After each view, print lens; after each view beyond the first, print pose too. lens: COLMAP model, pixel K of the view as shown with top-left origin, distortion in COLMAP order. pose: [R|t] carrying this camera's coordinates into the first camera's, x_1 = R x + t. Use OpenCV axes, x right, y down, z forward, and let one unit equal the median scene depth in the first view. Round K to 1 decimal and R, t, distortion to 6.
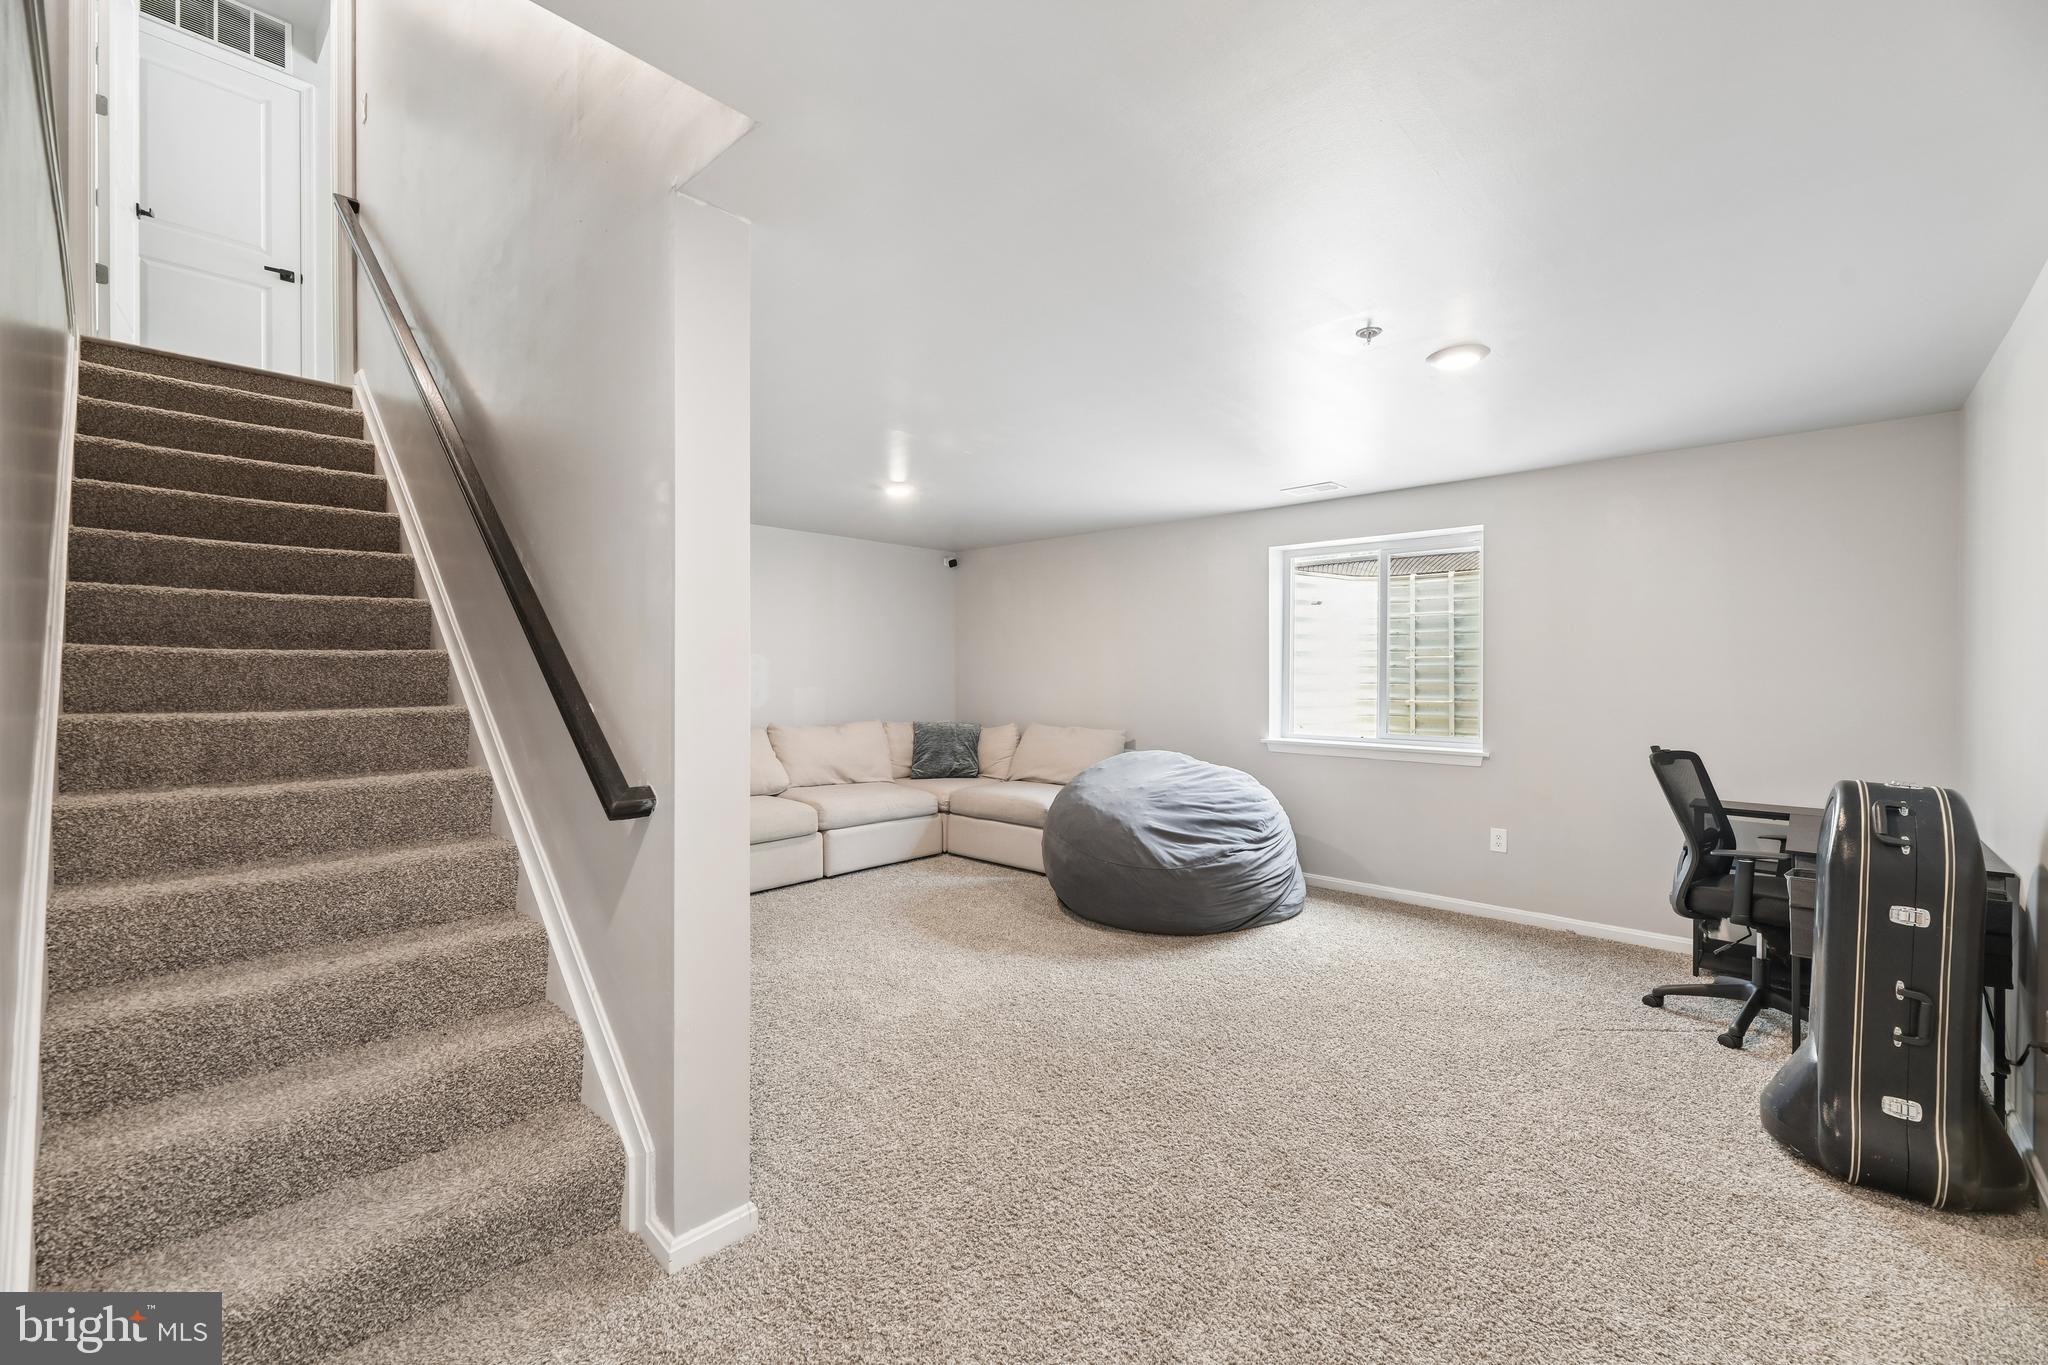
lens RADIAL K [[841.9, 0, 1032.8], [0, 841.9, 670.9], [0, 0, 1]] dist [0.002772, -0.000267]
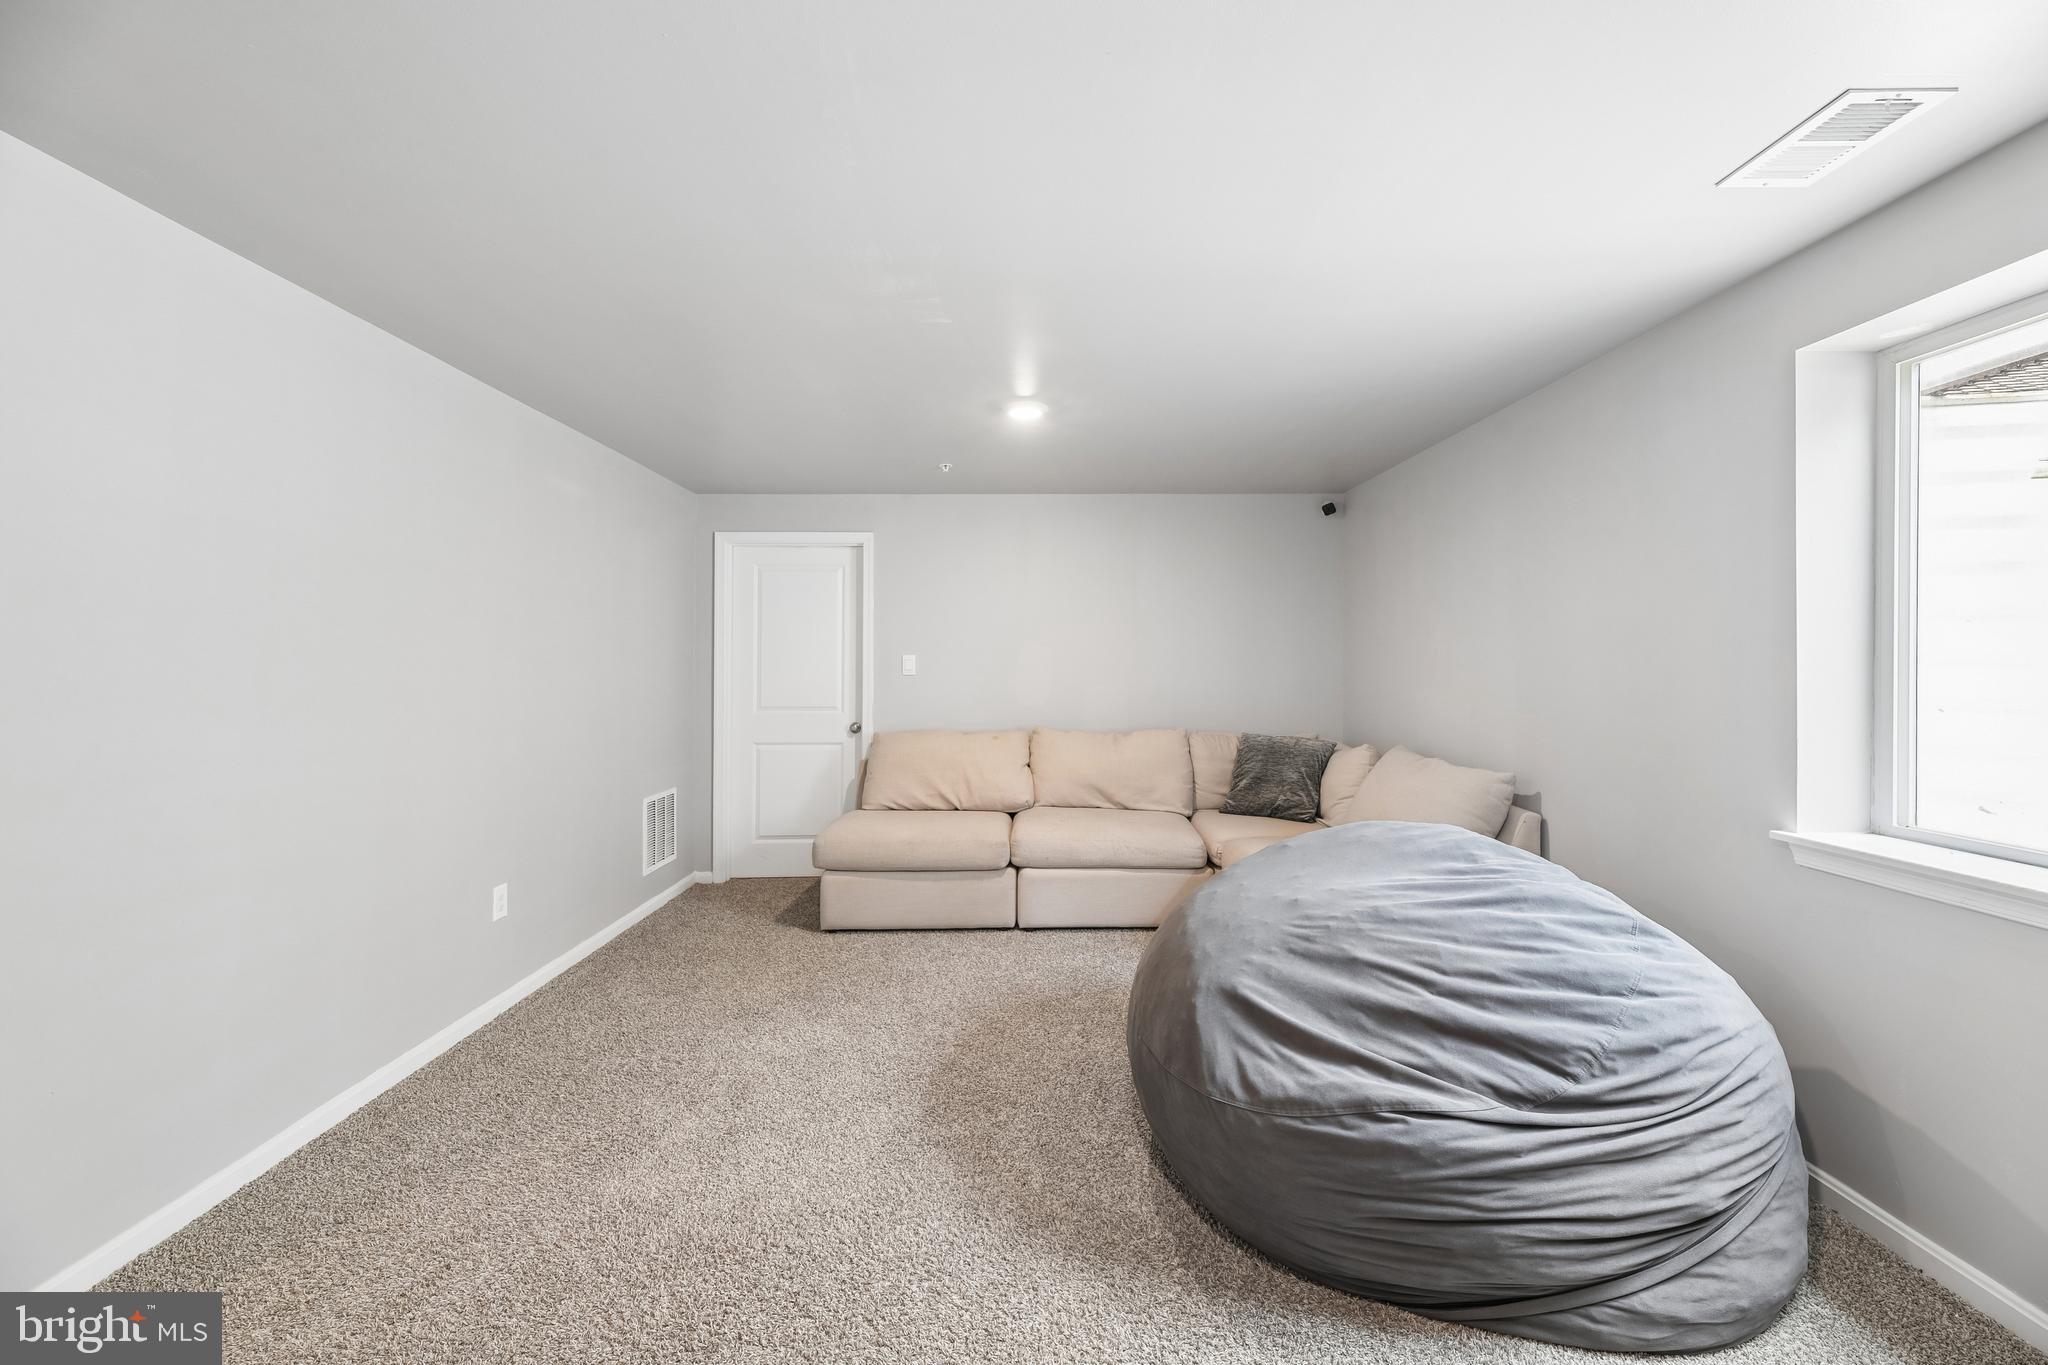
lens RADIAL K [[834.0, 0, 1029.9], [0, 834.0, 661.0], [0, 0, 1]] dist [0.008614, -0.000154]
pose [[0.689904, -0.004673, -0.723886, 0.402227], [0.004421, 0.999988, -0.002241, -0.001362], [0.723887, -0.001654, 0.689916, 0.588343]]
